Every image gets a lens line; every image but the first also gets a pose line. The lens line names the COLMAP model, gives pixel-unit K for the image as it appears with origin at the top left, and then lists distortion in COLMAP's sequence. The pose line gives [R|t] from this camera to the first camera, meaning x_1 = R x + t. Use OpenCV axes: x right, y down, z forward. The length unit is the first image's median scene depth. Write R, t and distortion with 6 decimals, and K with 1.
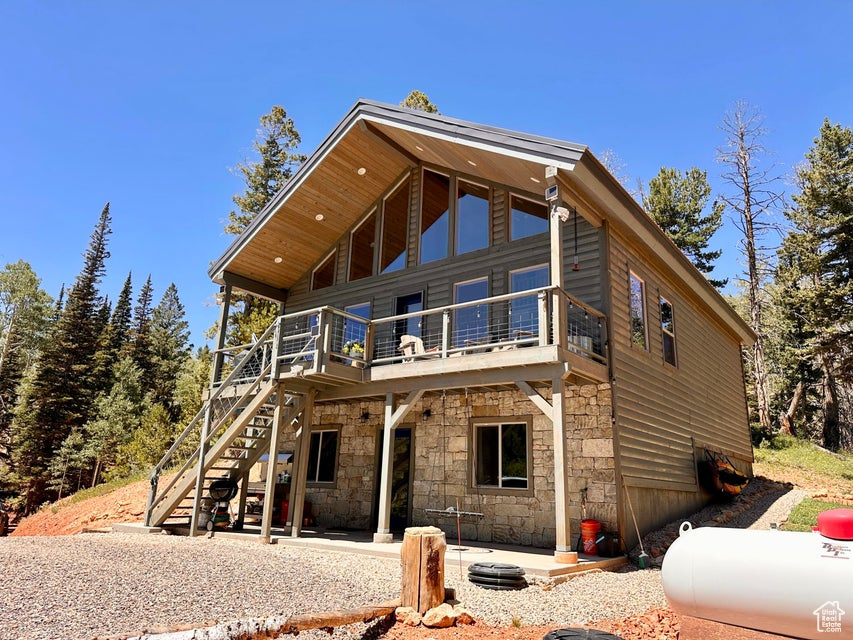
lens RADIAL K [[596.5, 0, 426.5], [0, 596.5, 320.0], [0, 0, 1]] dist [0.107675, -0.127436]
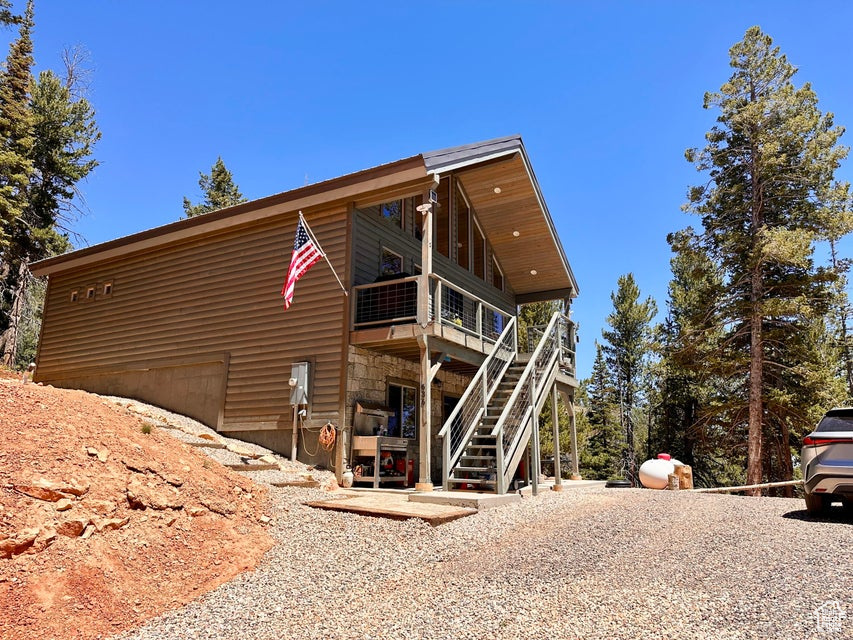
lens RADIAL K [[579.9, 0, 426.5], [0, 579.9, 320.0], [0, 0, 1]] dist [0.163363, -0.115745]
pose [[-0.133684, 0.189085, 0.972818, -1.166443], [-0.284649, 0.932940, -0.220450, 0.299598], [-0.949265, -0.306382, -0.070896, 1.137596]]
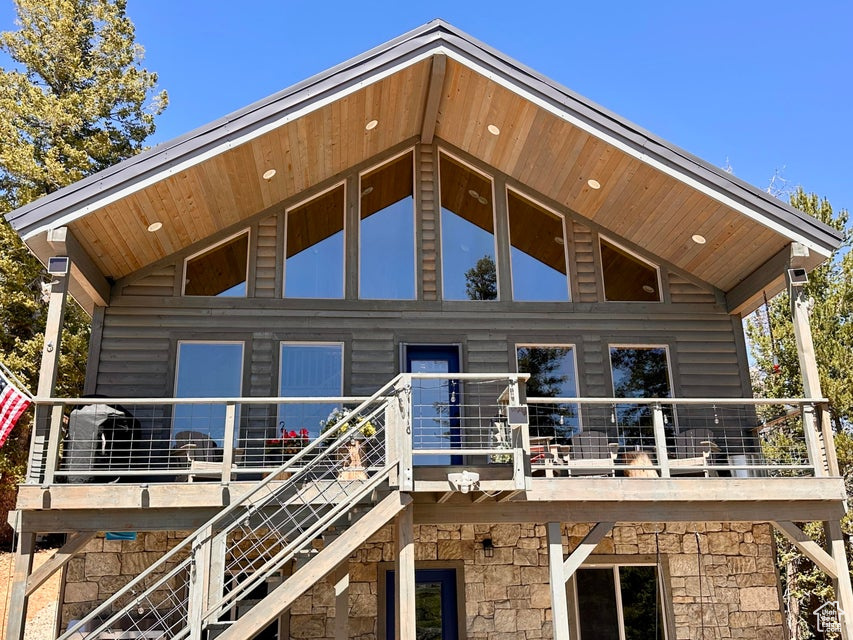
lens RADIAL K [[834.4, 0, 431.9], [0, 834.4, 315.5], [0, 0, 1]] dist [0.195772, -0.440362]
pose [[0.718795, 0.168409, 0.674516, -0.635811], [-0.142496, 0.985307, -0.094155, 0.009022], [-0.680462, -0.028438, 0.732231, 0.365787]]
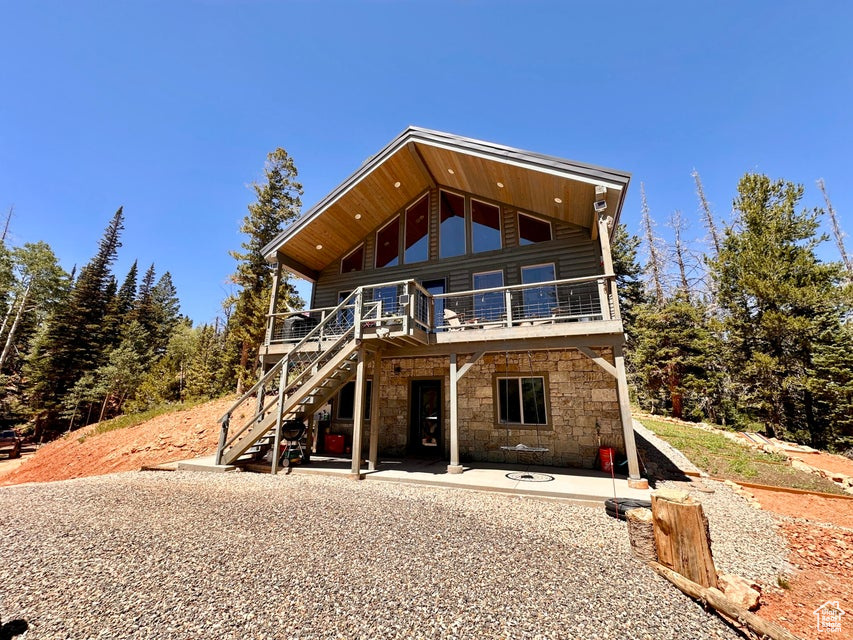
lens RADIAL K [[341.6, 0, 424.7], [0, 341.6, 318.7], [0, 0, 1]] dist [0.001212, -0.000147]
pose [[0.960098, 0.048320, 0.275458, -0.259766], [-0.054372, 0.998417, 0.014373, 0.034919], [-0.274327, -0.028776, 0.961206, 0.269376]]
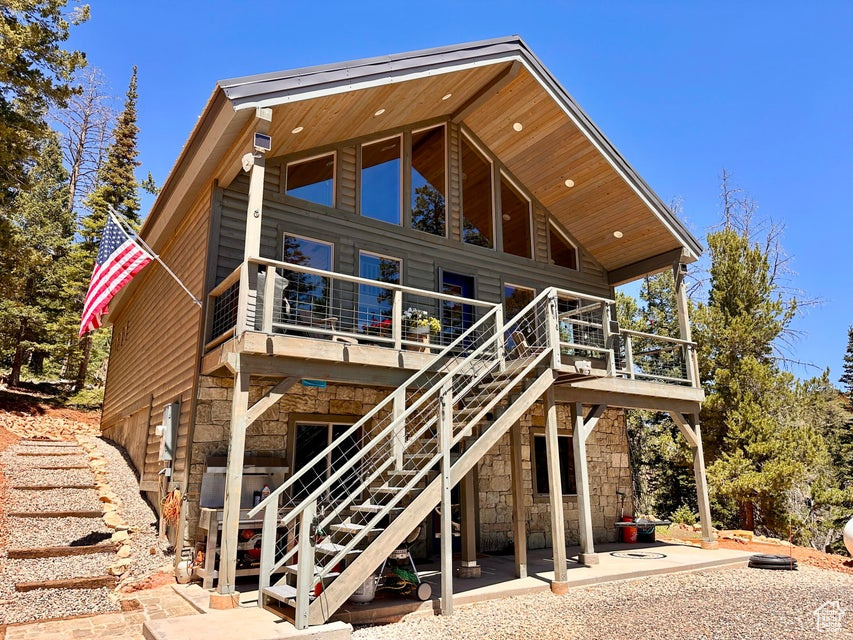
lens RADIAL K [[596.5, 0, 426.5], [0, 596.5, 320.0], [0, 0, 1]] dist [0.107675, -0.127436]
pose [[0.310321, 0.200189, 0.929314, -0.835070], [-0.245411, 0.961309, -0.125133, 0.141593], [-0.918409, -0.189232, 0.347443, 0.745753]]
